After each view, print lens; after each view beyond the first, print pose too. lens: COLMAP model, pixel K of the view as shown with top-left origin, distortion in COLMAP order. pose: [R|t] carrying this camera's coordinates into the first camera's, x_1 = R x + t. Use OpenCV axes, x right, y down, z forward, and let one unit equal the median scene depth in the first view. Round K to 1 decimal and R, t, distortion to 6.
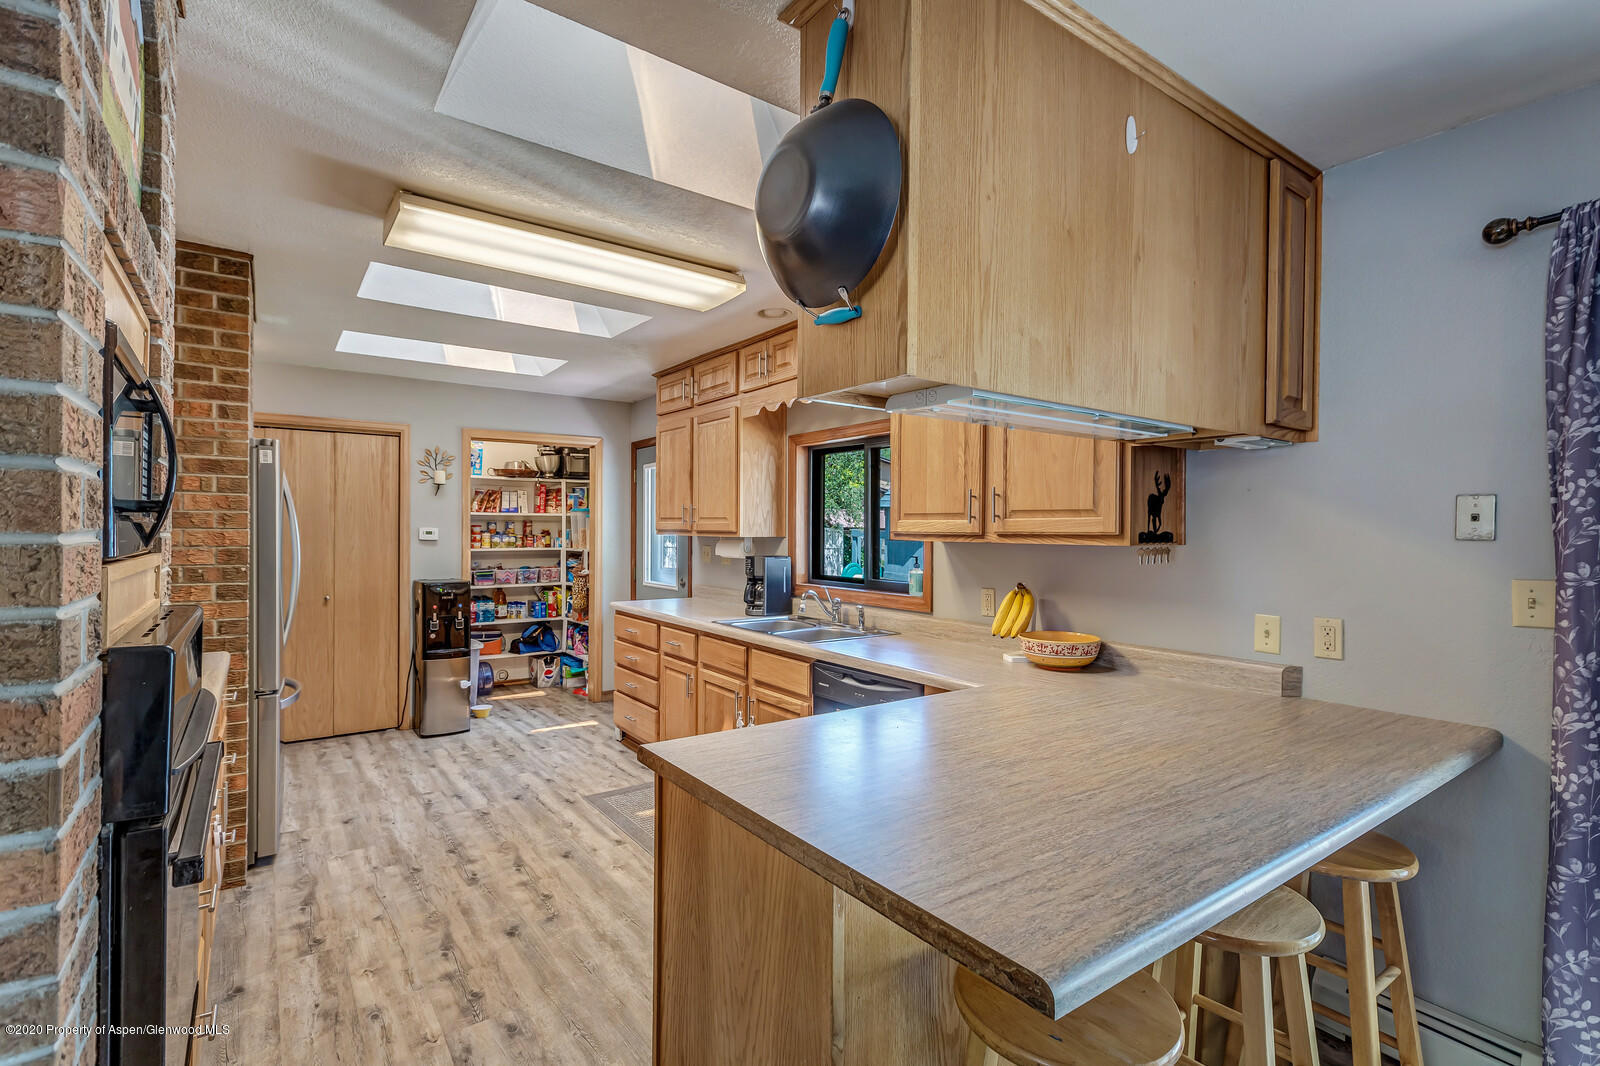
lens RADIAL K [[743.1, 0, 798.8], [0, 743.1, 541.3], [0, 0, 1]] dist [0.002895, 0.000397]
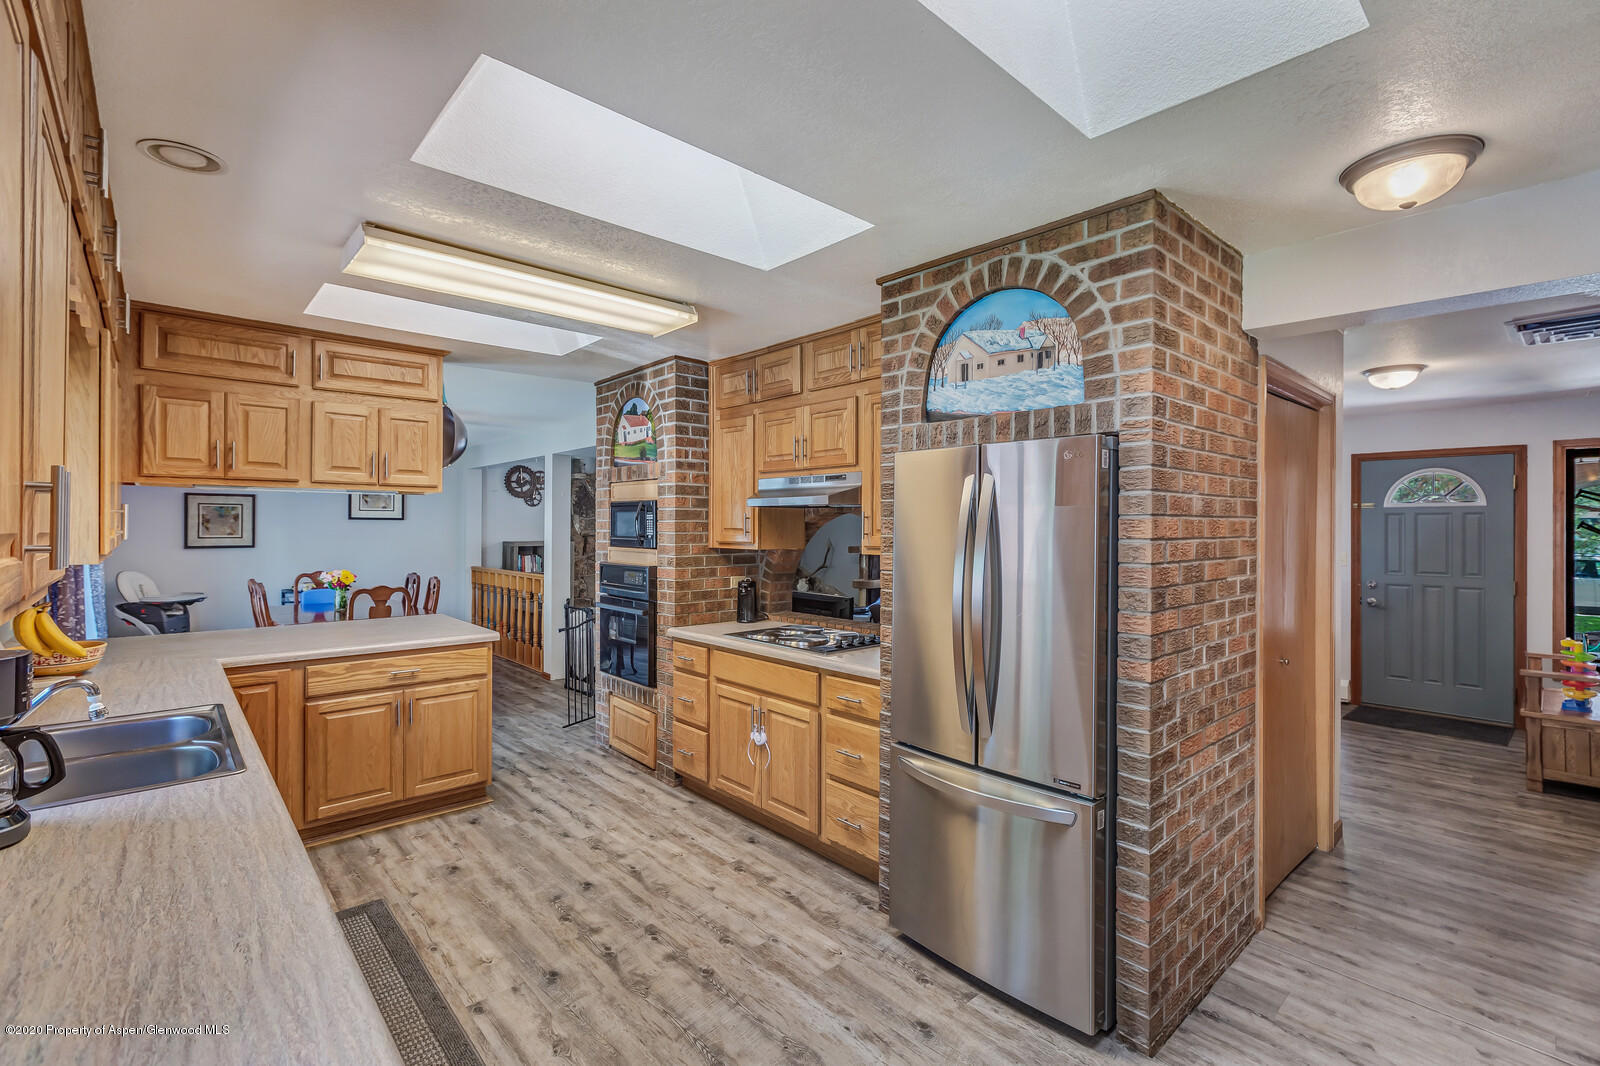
lens RADIAL K [[715.0, 0, 804.8], [0, 715.0, 523.8], [0, 0, 1]] dist [-0.000936, -0.000150]
pose [[-0.993536, -0.014209, -0.112622, -0.443246], [-0.015364, 0.999838, 0.009390, -0.052917], [0.112470, 0.011059, -0.993594, 1.619999]]
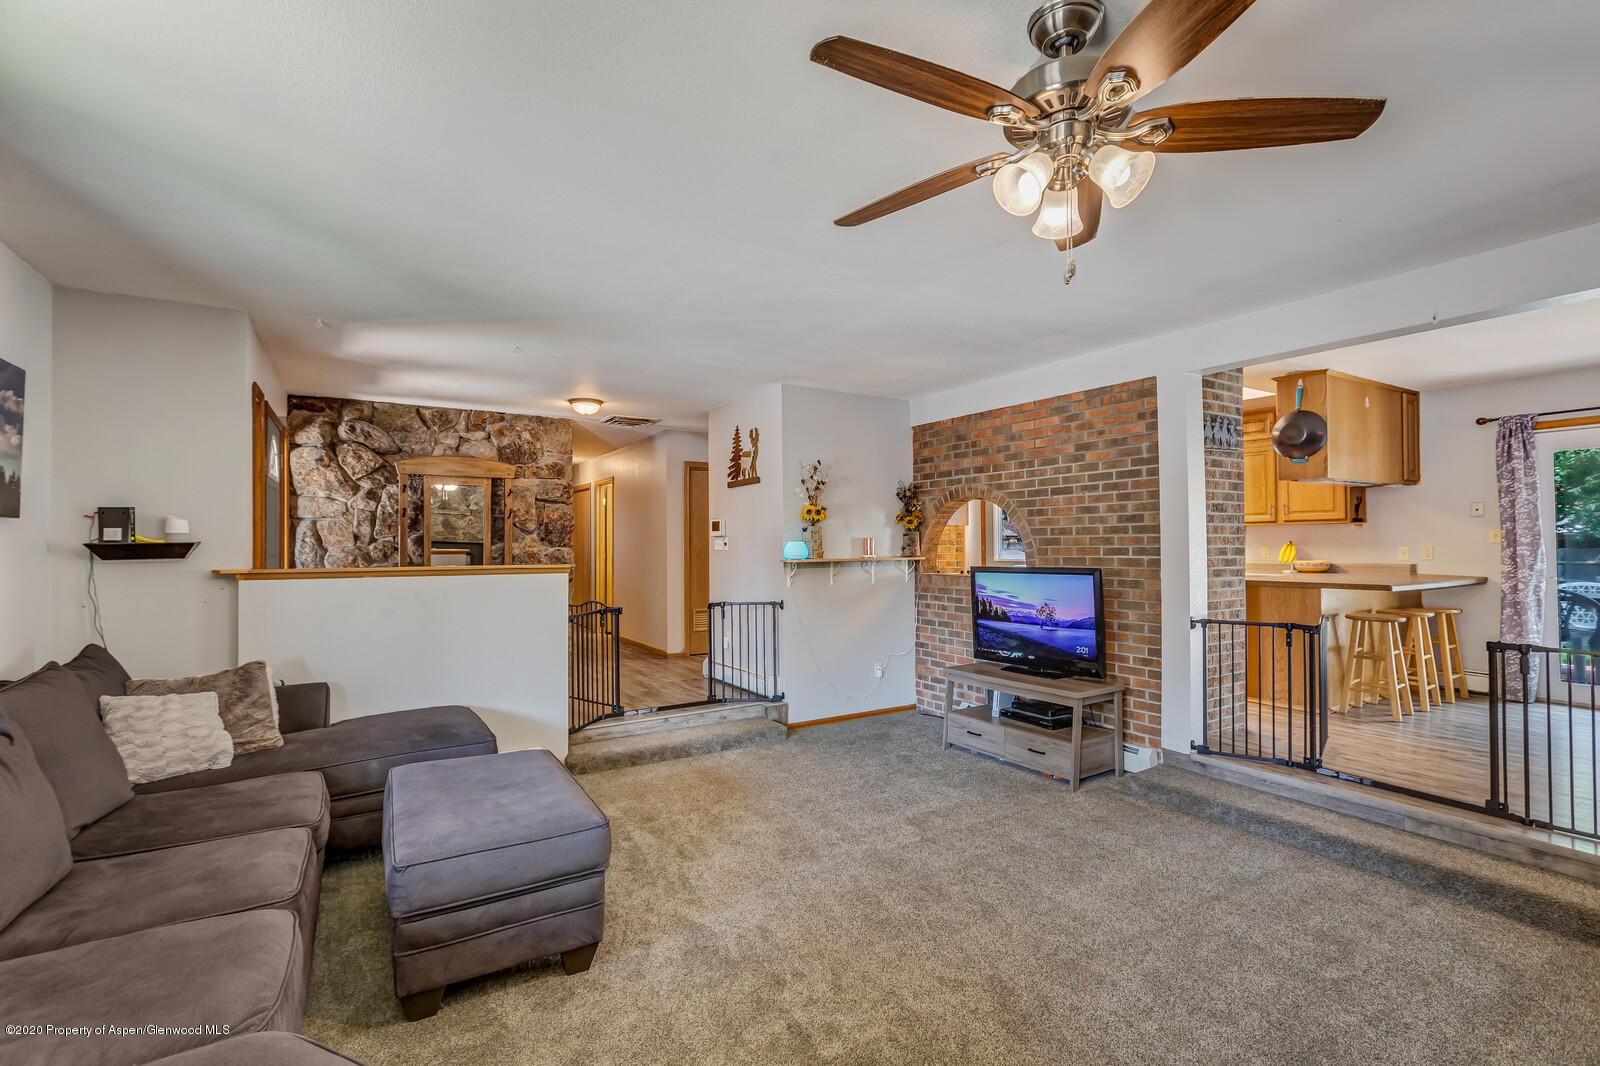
lens RADIAL K [[707.8, 0, 800.0], [0, 707.8, 533.0], [0, 0, 1]] dist [-0.001001, -0.000230]
pose [[0.997288, -0.014179, -0.072222, -0.935920], [0.012170, 0.999529, -0.028179, 0.062548], [0.072588, 0.027224, 0.996990, -1.179290]]
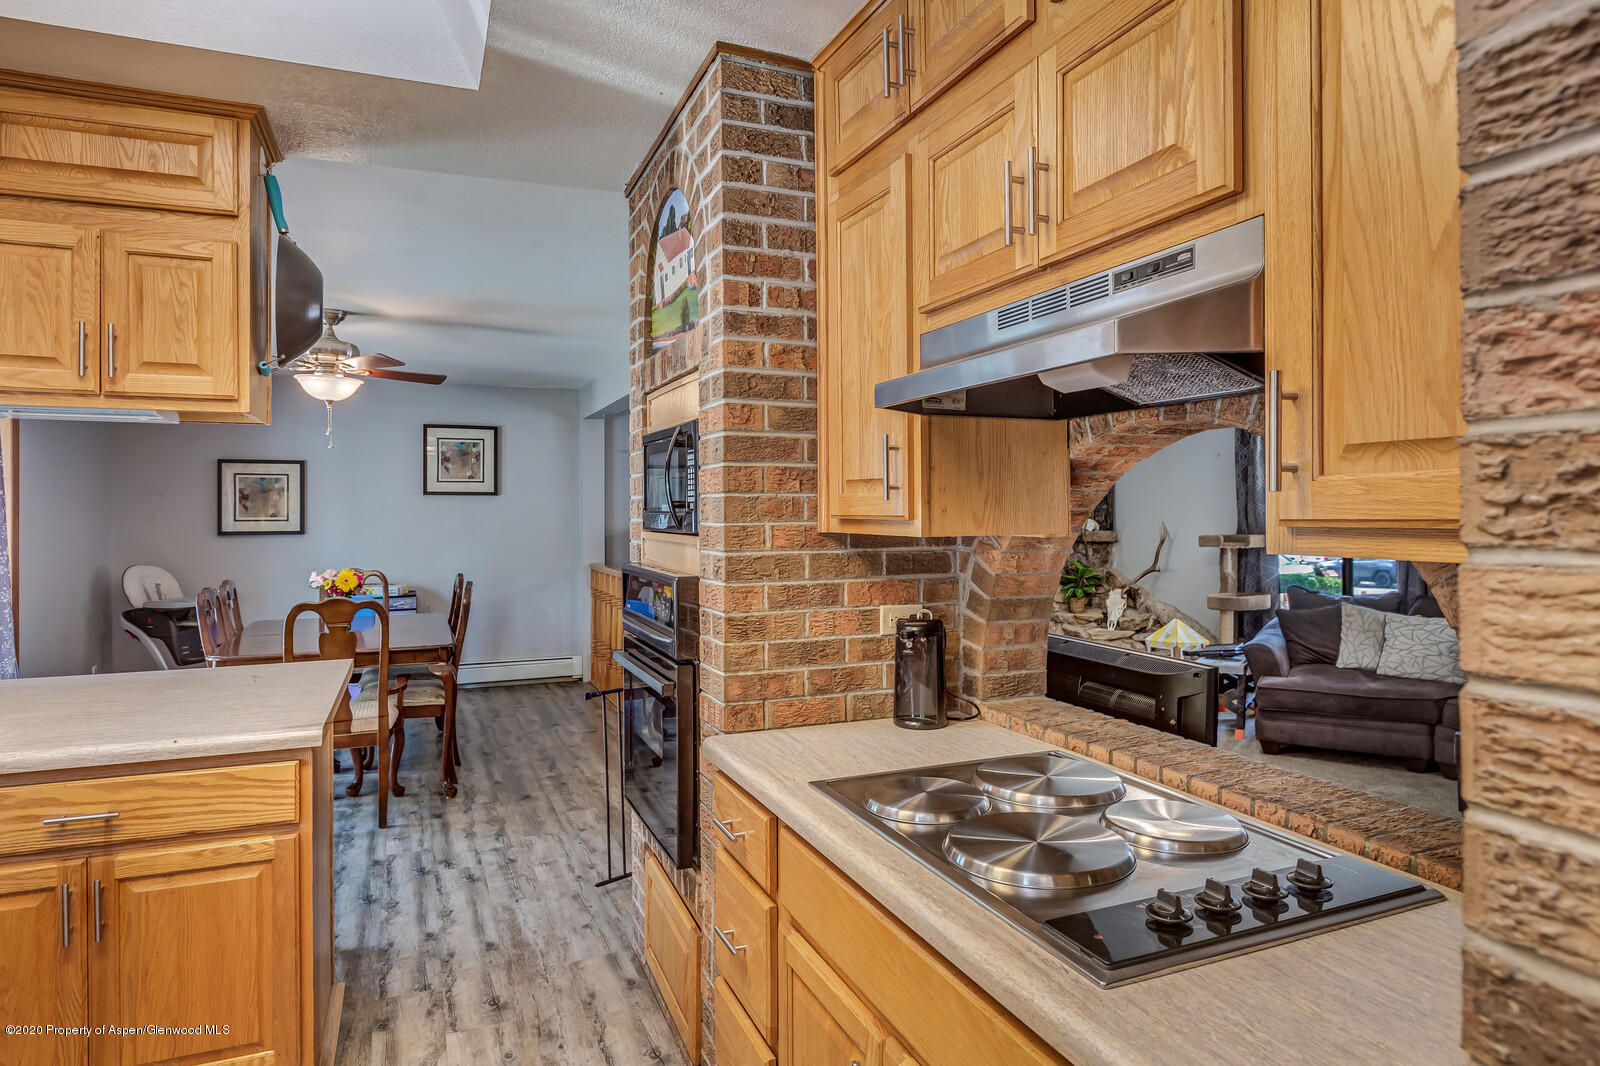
lens RADIAL K [[923.5, 0, 798.3], [0, 923.5, 507.8], [0, 0, 1]] dist [0.001095, -0.000392]
pose [[-0.972710, -0.006332, 0.231937, -0.549943], [-0.003380, 0.999908, 0.013123, -0.022931], [-0.231999, 0.011981, -0.972642, 0.998347]]
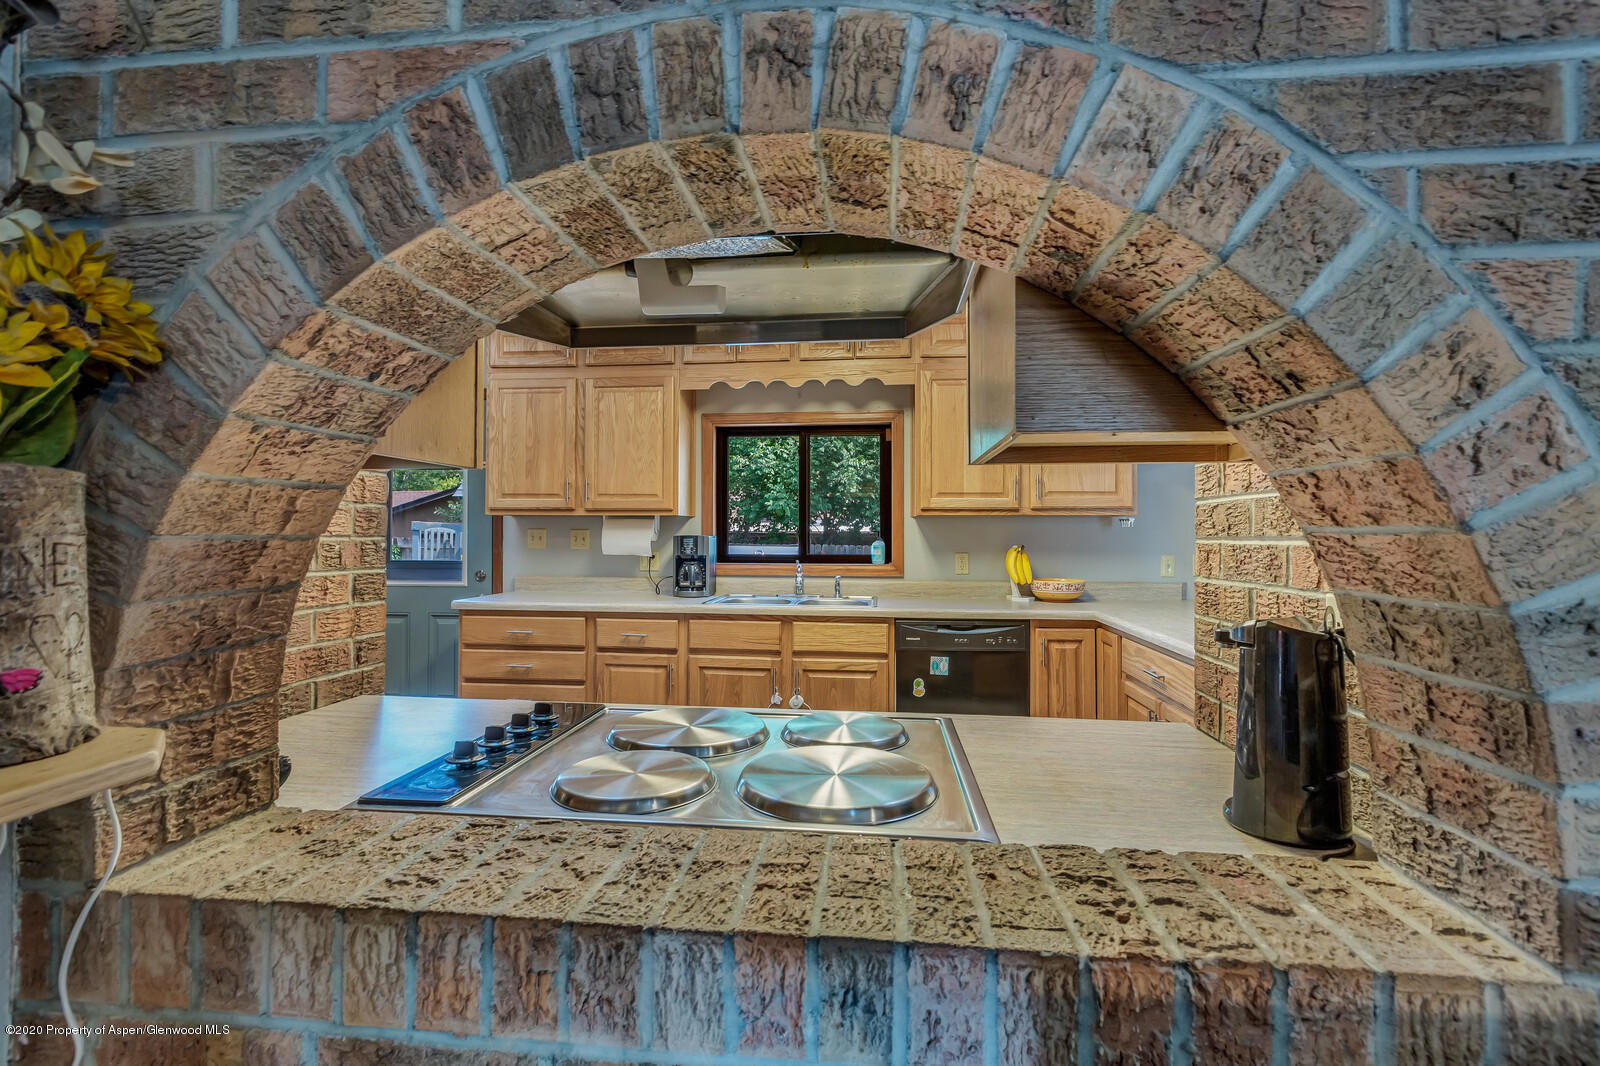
lens RADIAL K [[707.8, 0, 800.0], [0, 707.8, 533.0], [0, 0, 1]] dist [-0.001001, -0.000230]
pose [[0.673021, -0.004116, 0.739612, -0.780472], [0.013278, 0.999891, -0.006517, 0.030262], [-0.739504, 0.014207, 0.673002, 0.341403]]
